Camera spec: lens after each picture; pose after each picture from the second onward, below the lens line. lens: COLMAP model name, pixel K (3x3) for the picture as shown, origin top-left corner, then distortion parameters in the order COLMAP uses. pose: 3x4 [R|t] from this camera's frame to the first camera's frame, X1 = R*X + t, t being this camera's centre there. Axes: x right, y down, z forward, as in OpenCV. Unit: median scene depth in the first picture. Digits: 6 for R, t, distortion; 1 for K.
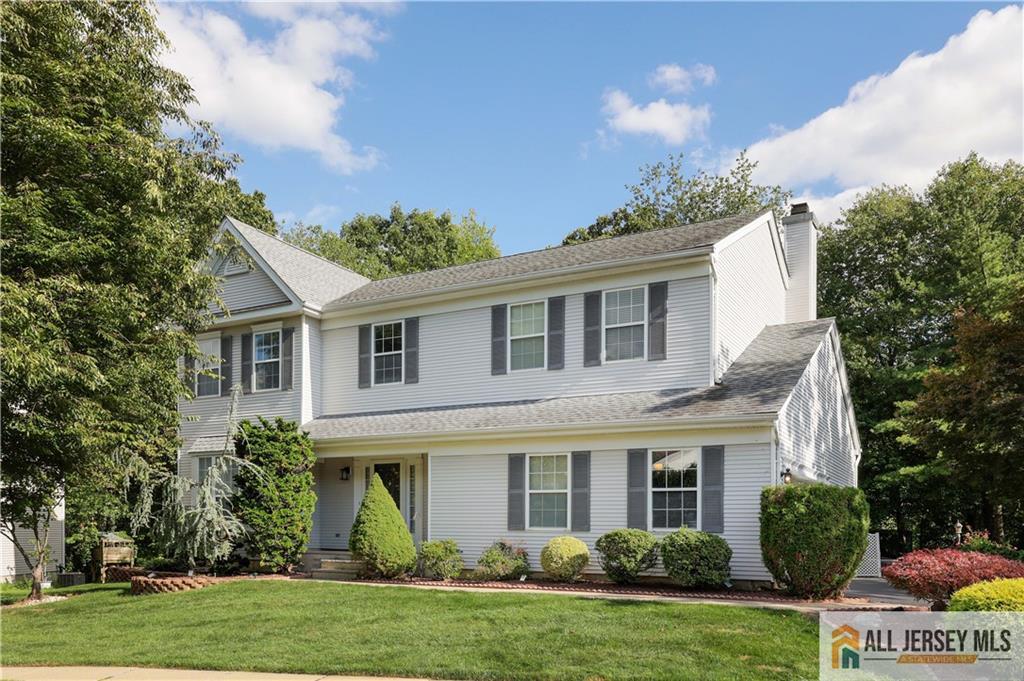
lens RADIAL K [[752.3, 0, 507.6], [0, 752.3, 376.3], [0, 0, 1]] dist [0.001663, -0.004052]
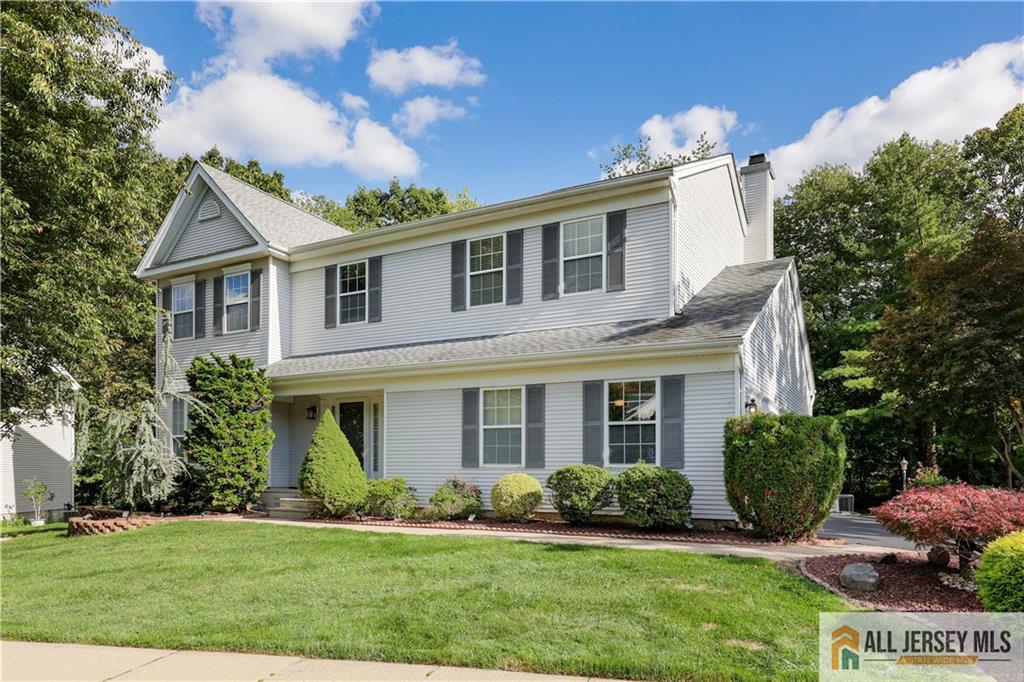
lens RADIAL K [[626.0, 0, 512.0], [0, 626.0, 341.0], [0, 0, 1]] dist [0.000331, 0.000175]
pose [[0.999970, -0.003349, 0.006992, 0.059457], [0.003358, 0.999994, -0.001235, 0.043372], [-0.006987, 0.001259, 0.999975, 0.194778]]
